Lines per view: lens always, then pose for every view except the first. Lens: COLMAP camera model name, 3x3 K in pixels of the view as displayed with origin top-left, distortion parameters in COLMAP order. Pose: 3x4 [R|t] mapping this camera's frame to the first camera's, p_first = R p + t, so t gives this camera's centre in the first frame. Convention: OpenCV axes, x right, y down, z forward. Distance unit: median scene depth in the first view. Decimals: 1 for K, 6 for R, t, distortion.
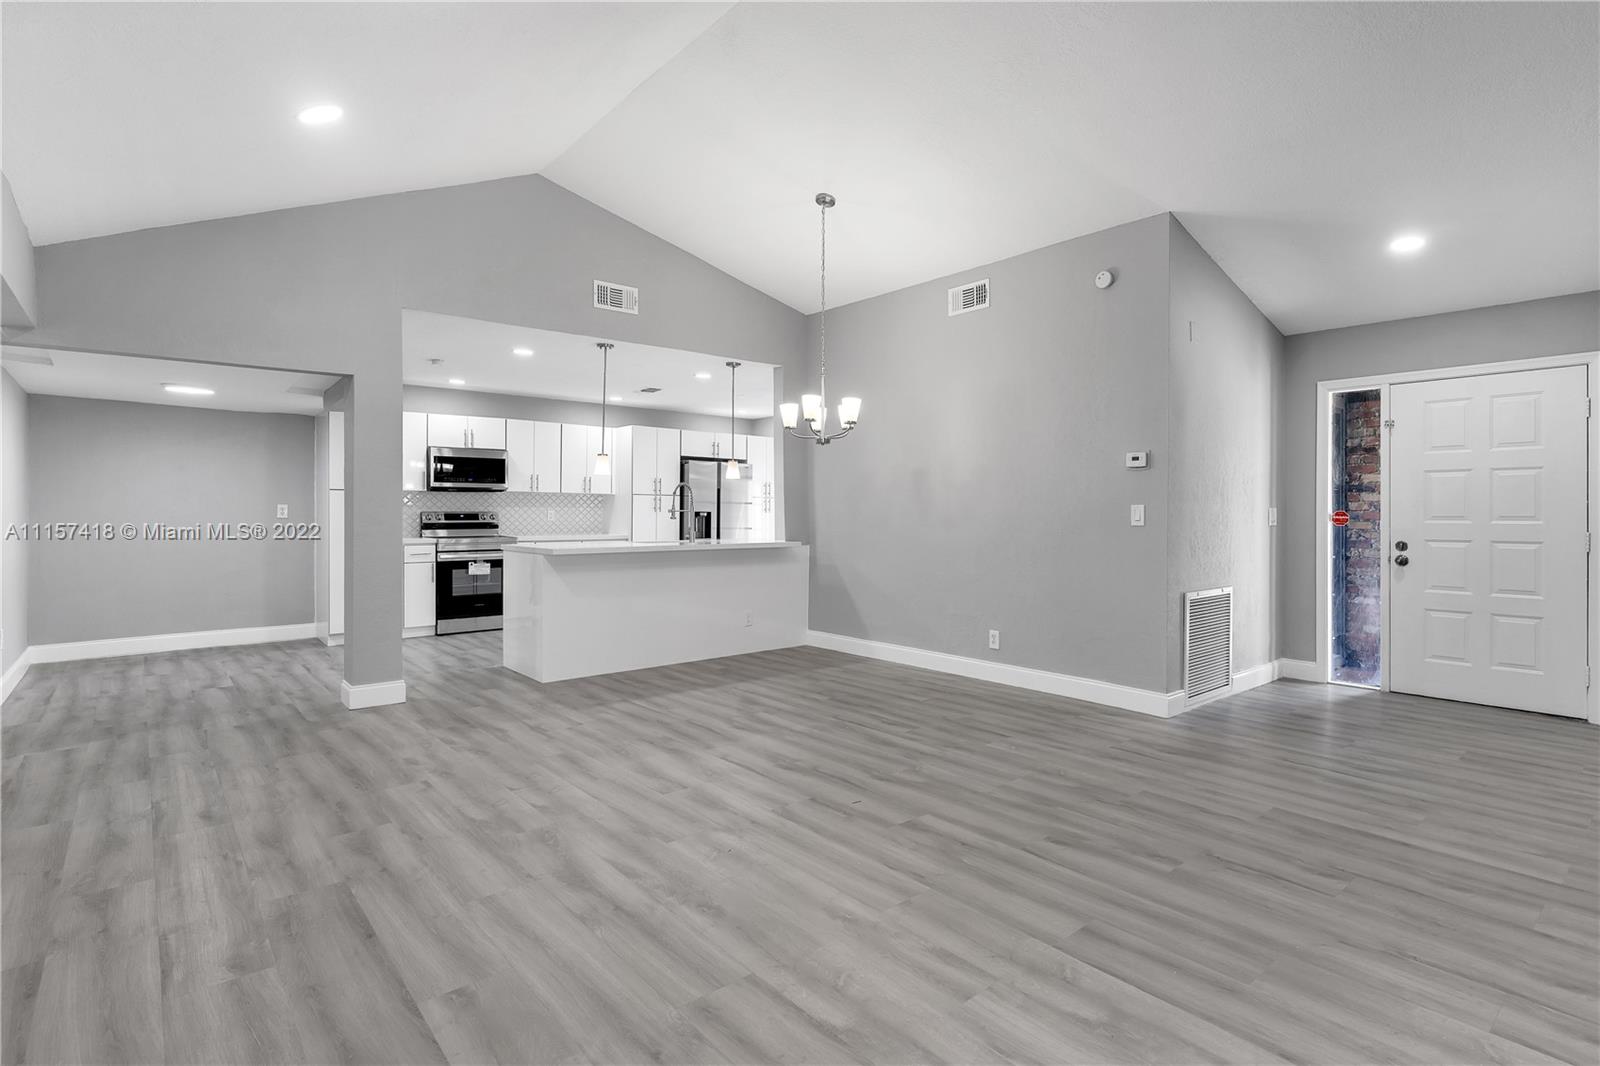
lens RADIAL K [[785.8, 0, 801.3], [0, 785.8, 505.4], [0, 0, 1]] dist [0.005402, -0.000187]
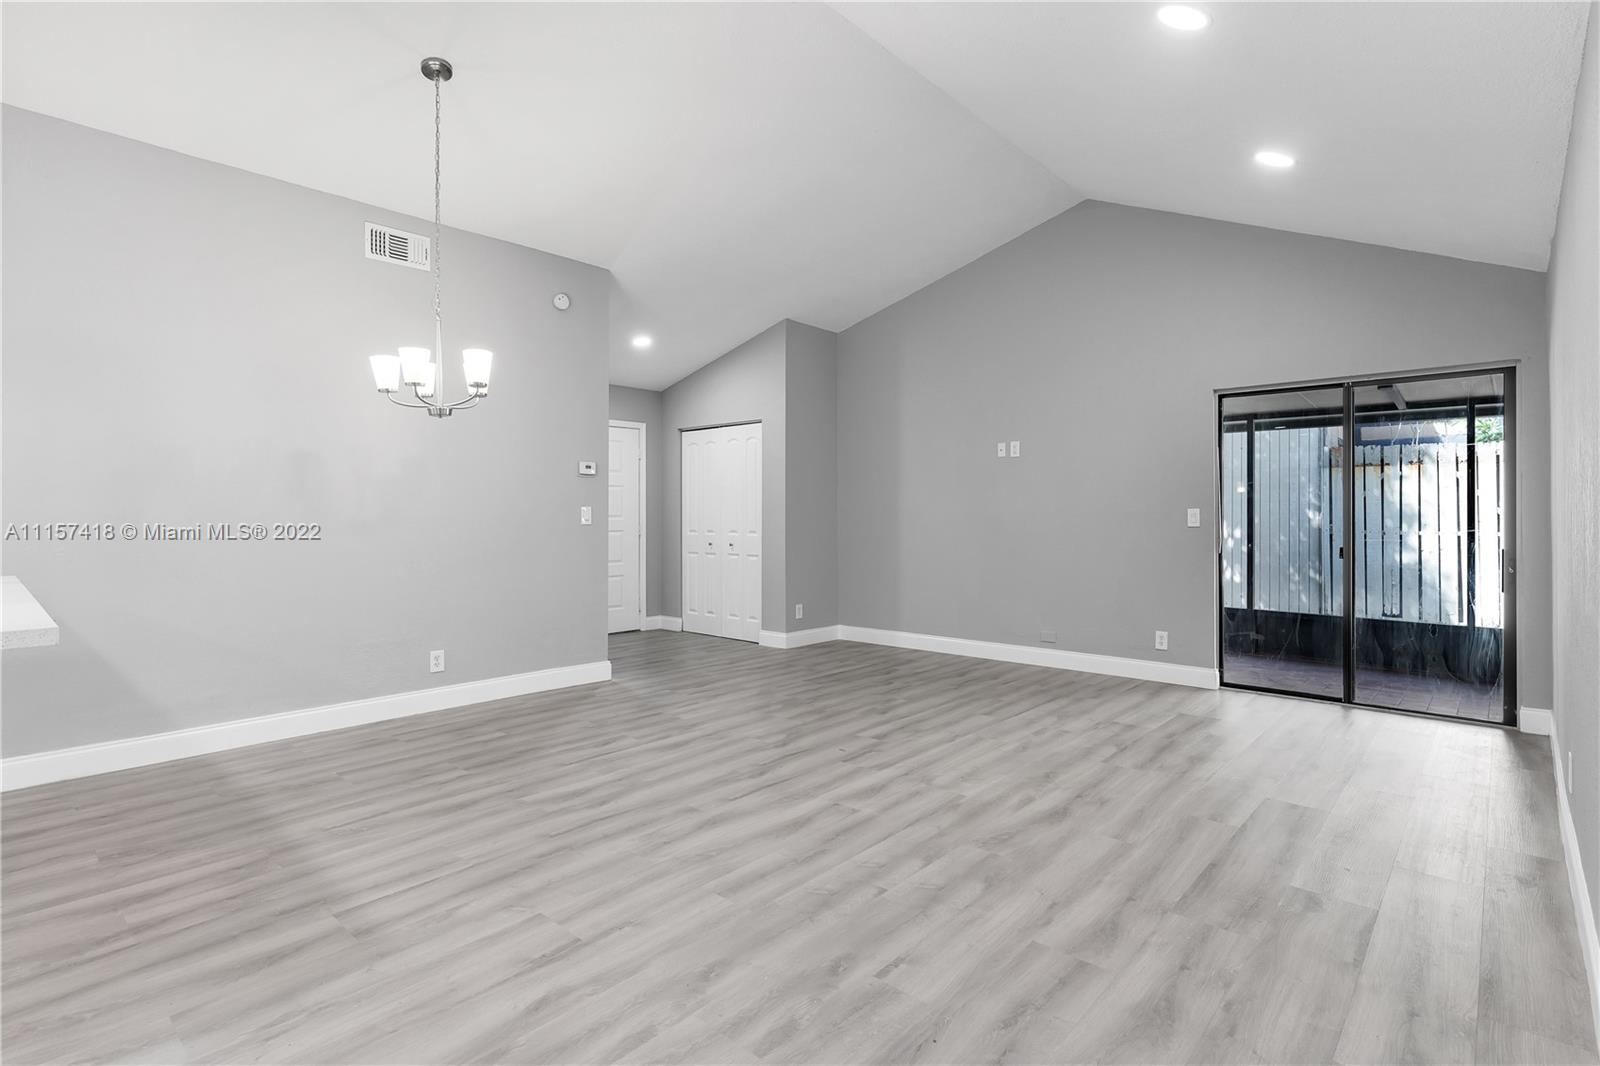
lens RADIAL K [[785.8, 0, 811.6], [0, 785.8, 495.1], [0, 0, 1]] dist [0.005402, -0.000187]
pose [[-0.148310, 0.023524, 0.988661, -0.875511], [-0.008956, 0.999644, -0.025129, 0.009311], [-0.988900, -0.012582, -0.148047, 0.946355]]
